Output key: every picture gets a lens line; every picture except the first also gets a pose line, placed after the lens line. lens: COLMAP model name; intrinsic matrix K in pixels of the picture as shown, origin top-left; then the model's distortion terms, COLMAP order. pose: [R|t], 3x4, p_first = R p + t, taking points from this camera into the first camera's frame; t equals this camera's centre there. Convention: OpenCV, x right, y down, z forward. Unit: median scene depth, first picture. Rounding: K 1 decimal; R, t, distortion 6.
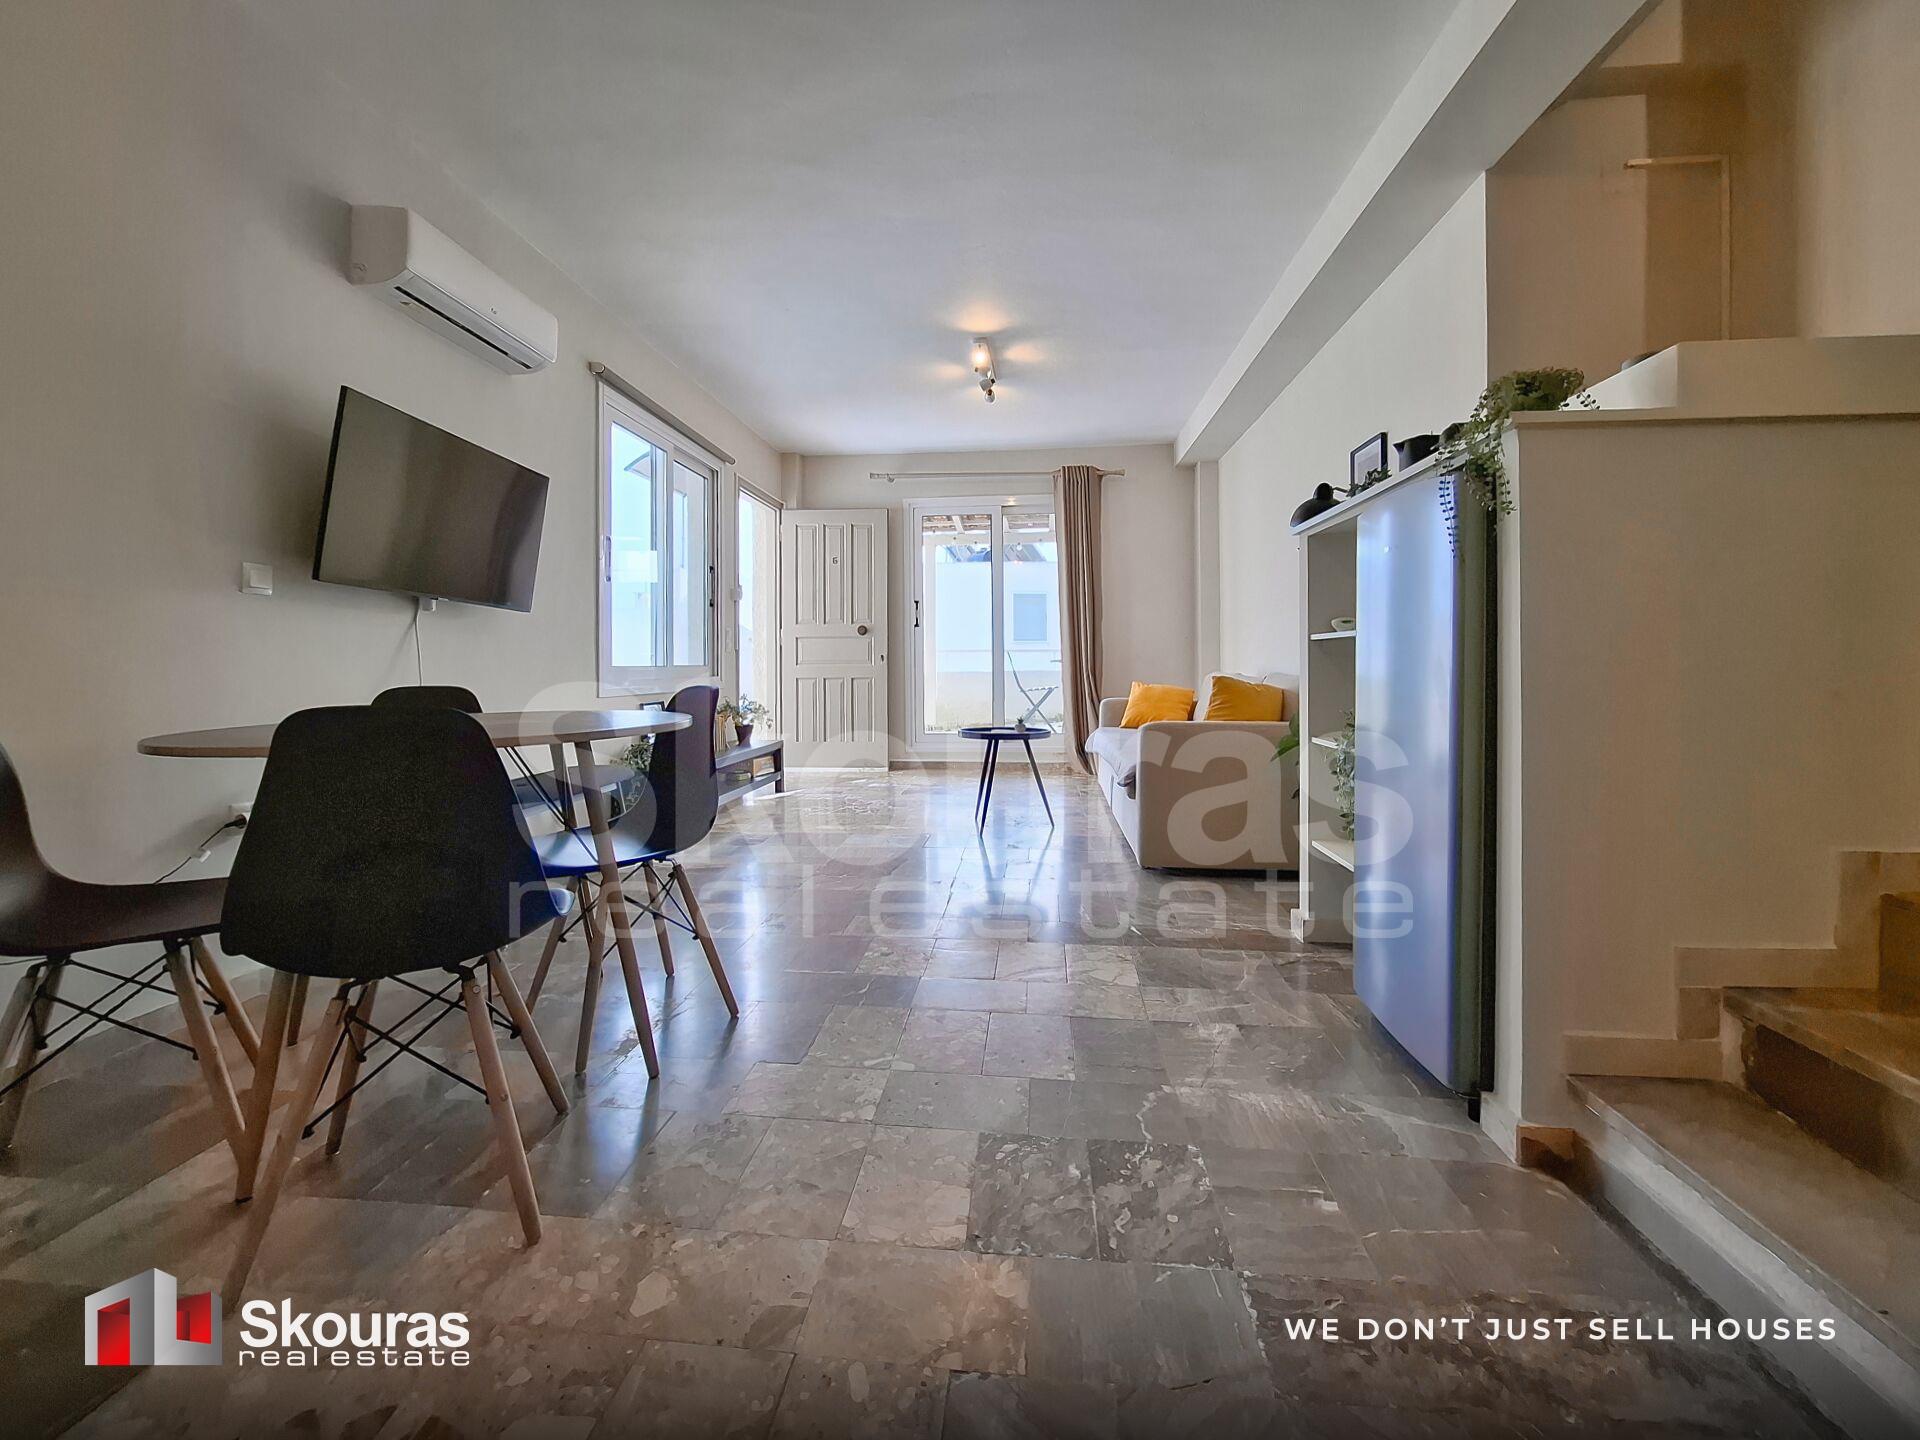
lens RADIAL K [[781.8, 0, 963.6], [0, 781.8, 671.5], [0, 0, 1]] dist [-0.000761, 0.000032]
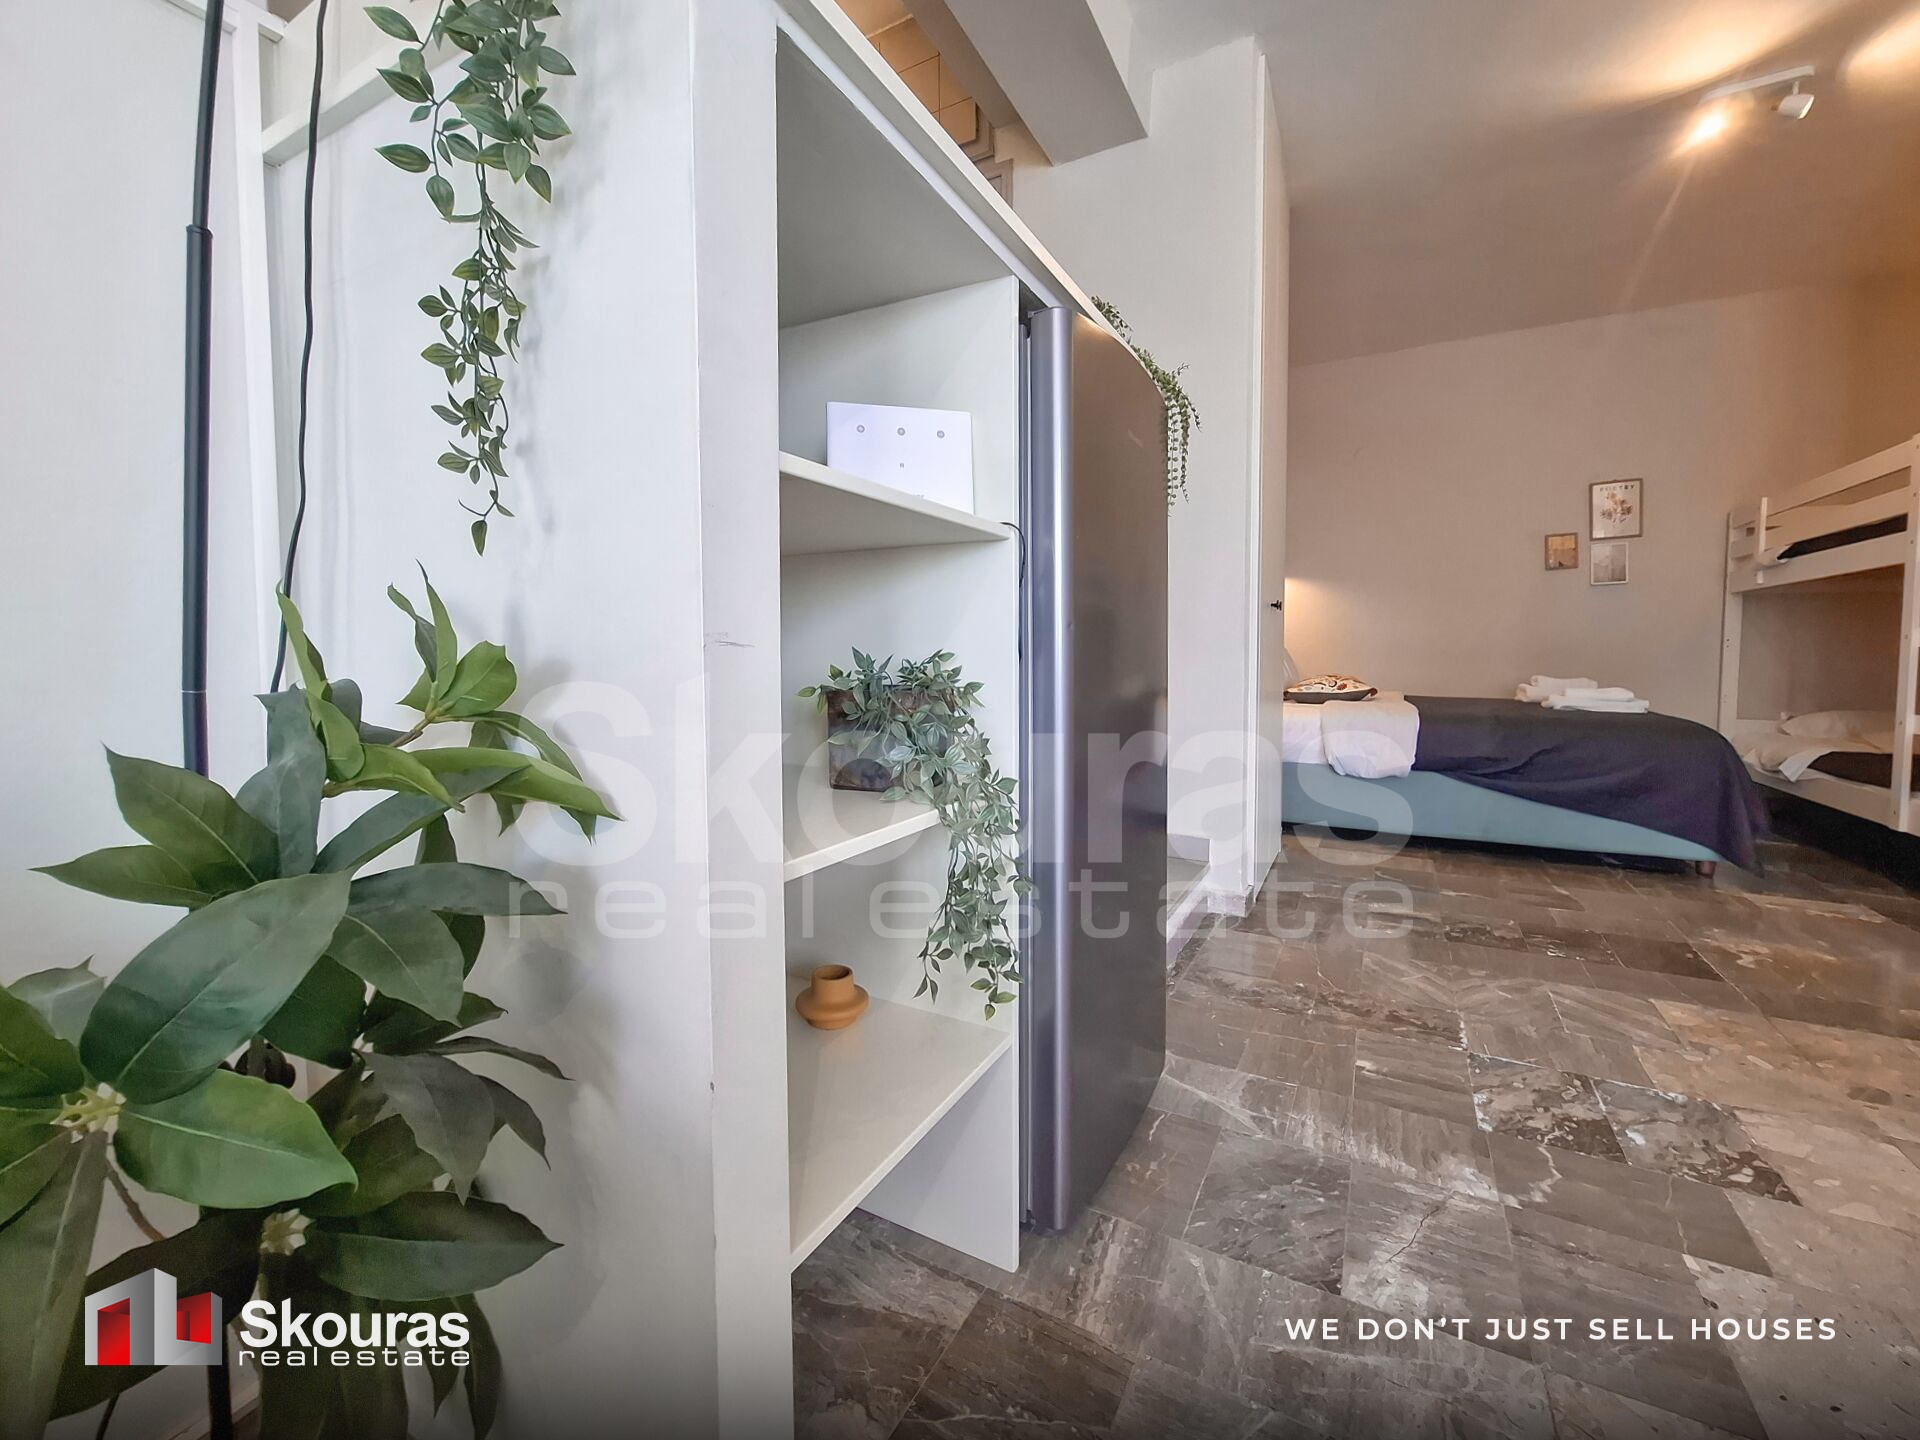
lens RADIAL K [[777.7, 0, 965.5], [0, 777.7, 689.8], [0, 0, 1]] dist [-0.004005, 0.000089]
pose [[-0.918340, -0.015722, 0.395481, 0.173983], [0.007107, 0.998395, 0.056192, 0.008709], [-0.395730, 0.054414, -0.916754, 0.710639]]
